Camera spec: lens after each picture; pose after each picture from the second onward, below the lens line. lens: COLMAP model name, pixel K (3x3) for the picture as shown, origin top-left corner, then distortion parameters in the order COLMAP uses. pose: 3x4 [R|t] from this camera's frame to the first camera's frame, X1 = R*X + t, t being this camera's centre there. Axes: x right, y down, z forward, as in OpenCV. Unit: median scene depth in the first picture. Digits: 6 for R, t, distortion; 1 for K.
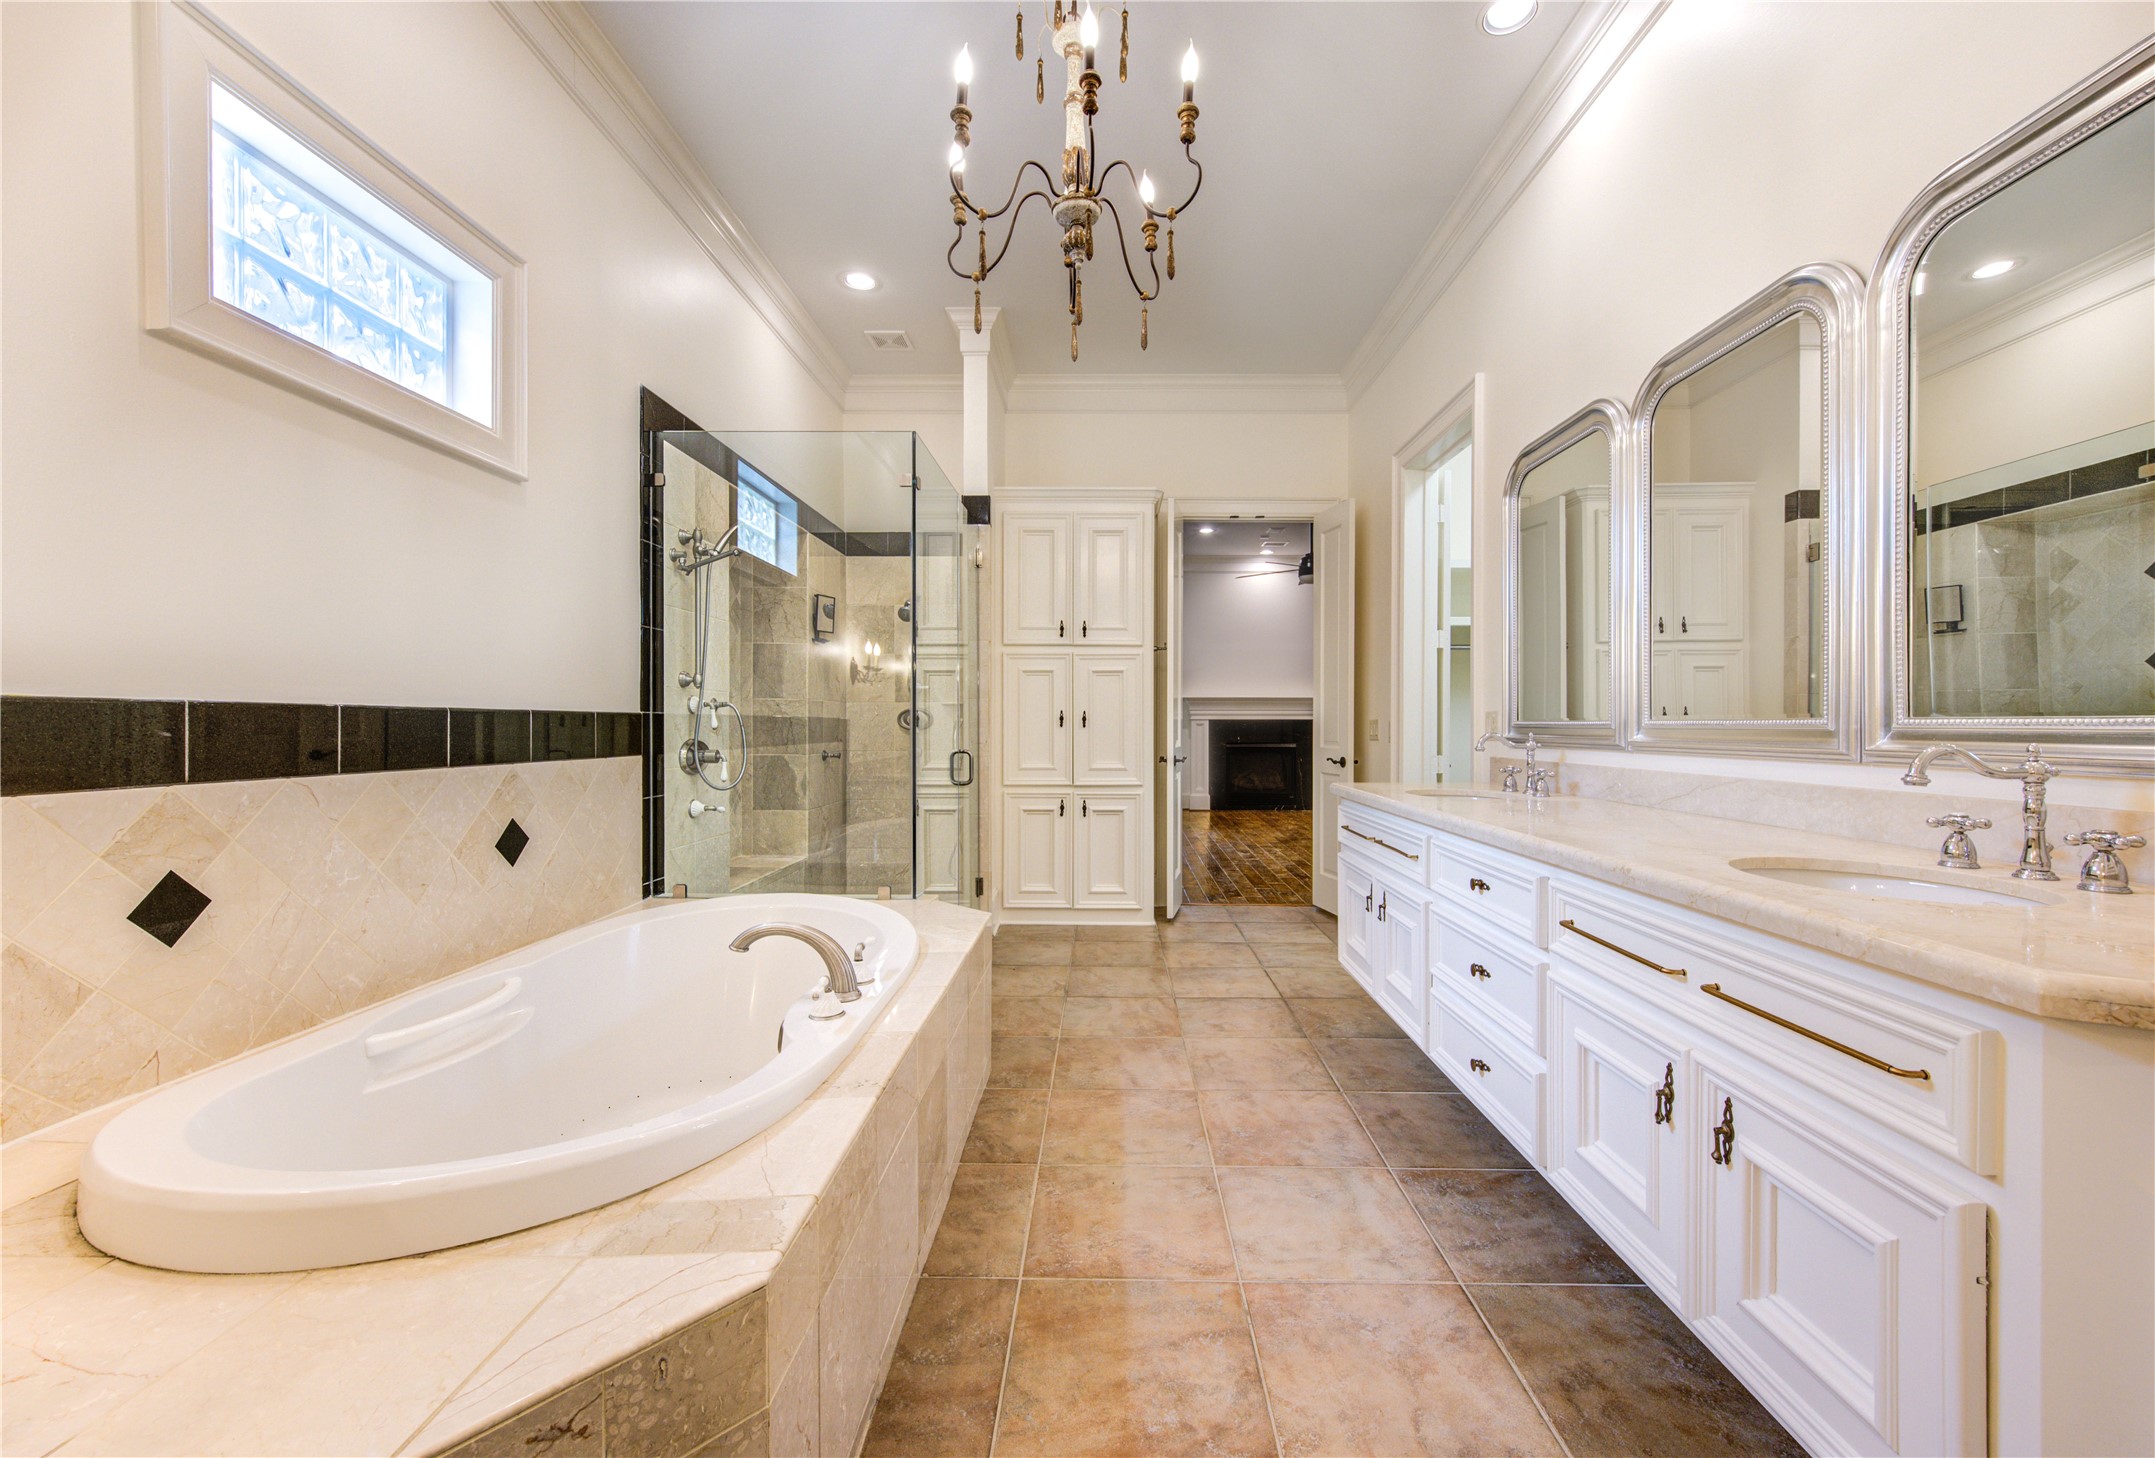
lens RADIAL K [[849.1, 0, 1090.2], [0, 849.1, 724.1], [0, 0, 1]] dist [0.001072, 0.000005]
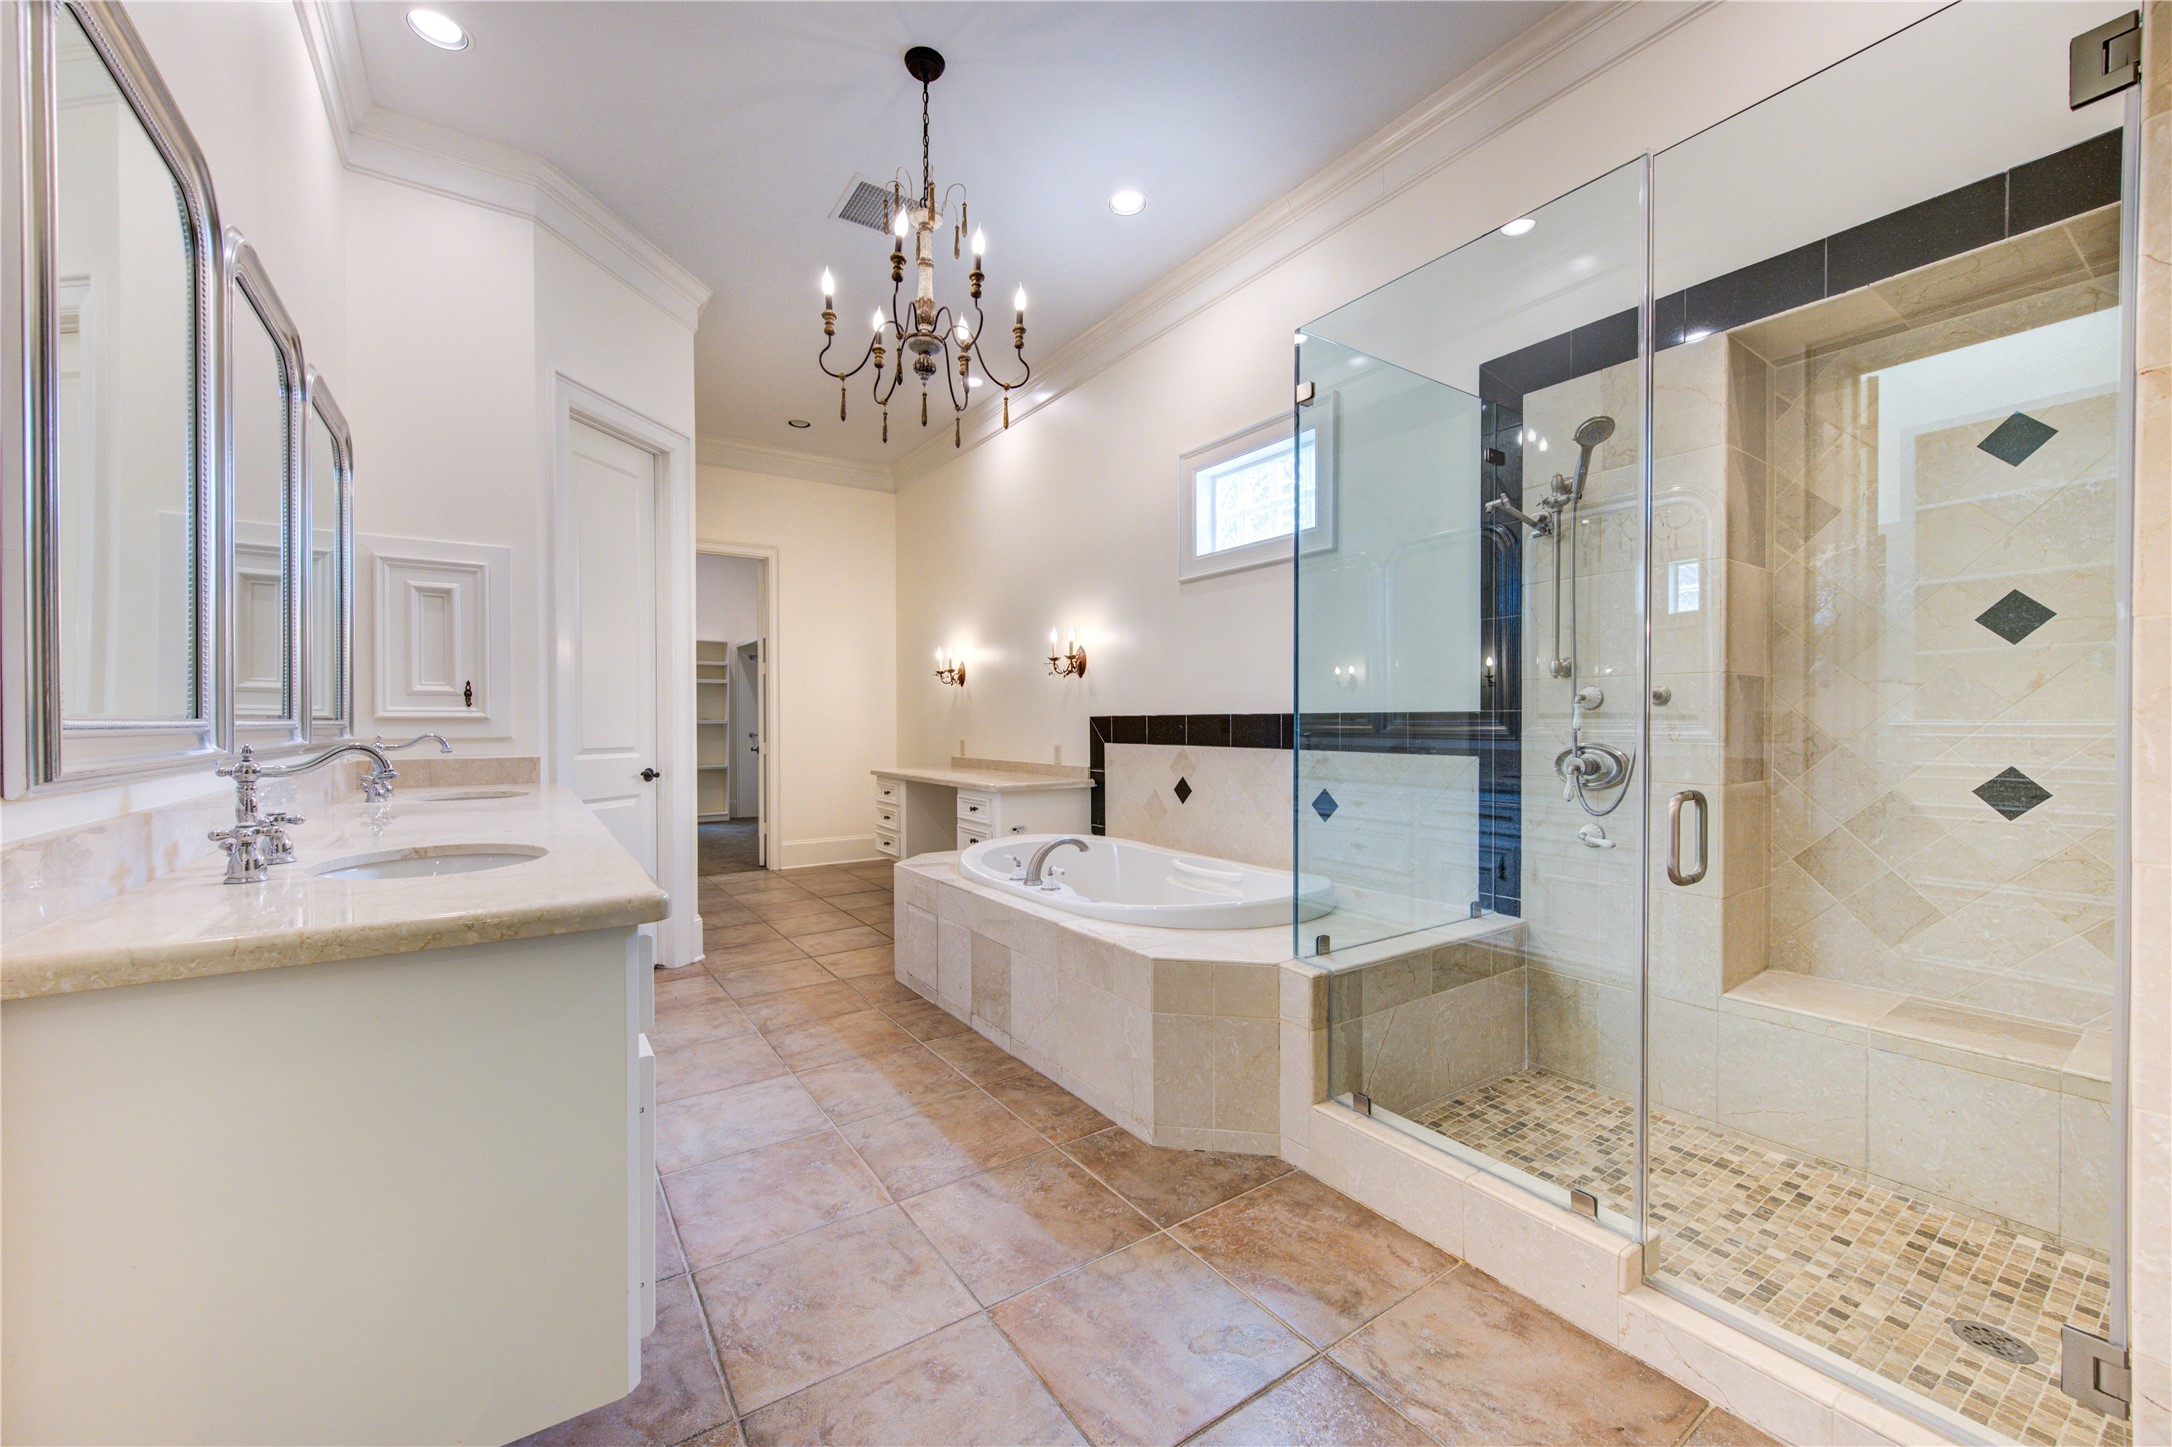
lens RADIAL K [[855.8, 0, 1101.6], [0, 855.8, 729.0], [0, 0, 1]] dist [0.001072, 0.000005]
pose [[-0.806602, 0.004636, -0.591077, 0.498369], [0.000695, 0.999976, 0.006893, -0.000318], [0.591095, 0.005149, -0.806585, 2.006876]]
